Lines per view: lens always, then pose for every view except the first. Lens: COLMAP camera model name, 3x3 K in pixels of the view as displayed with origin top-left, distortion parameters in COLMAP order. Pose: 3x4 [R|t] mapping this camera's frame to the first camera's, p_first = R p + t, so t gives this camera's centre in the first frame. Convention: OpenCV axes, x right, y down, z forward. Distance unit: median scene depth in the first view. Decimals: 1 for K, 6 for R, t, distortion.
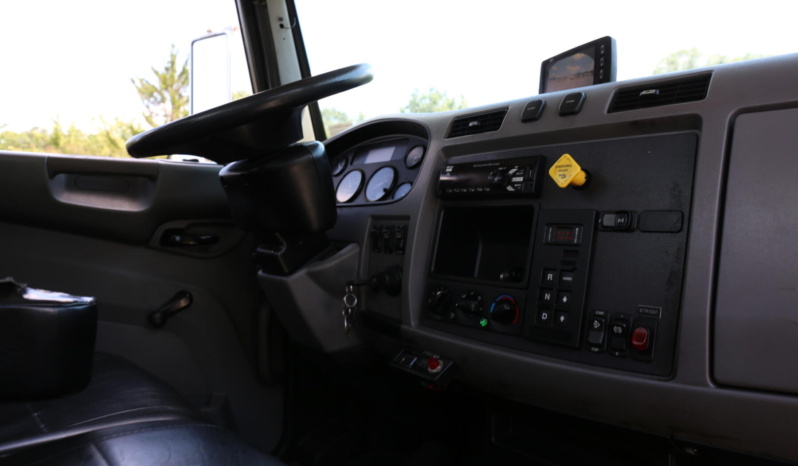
lens RADIAL K [[531.6, 0, 396.4], [0, 531.6, 234.0], [0, 0, 1]] dist [-0.068164, 0.036686]
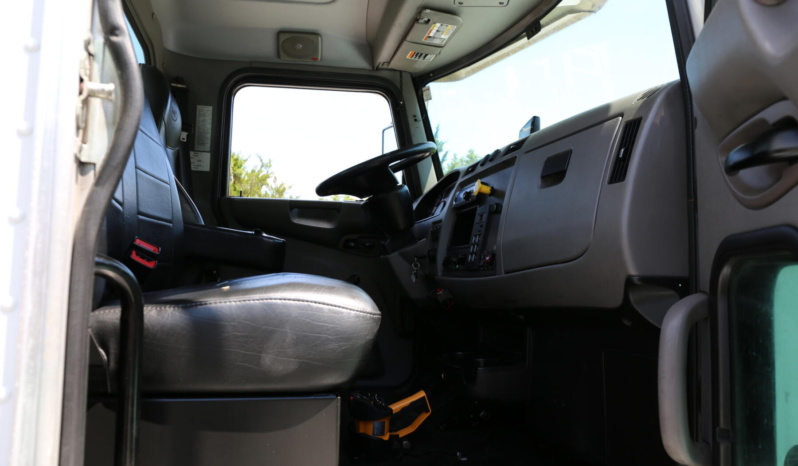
lens RADIAL K [[531.6, 0, 400.5], [0, 531.6, 233.5], [0, 0, 1]] dist [-0.068164, 0.036686]
pose [[0.899690, -0.026205, -0.435742, 0.603290], [-0.023220, 0.993911, -0.107714, 0.188853], [0.435912, 0.107027, 0.893603, -0.634510]]
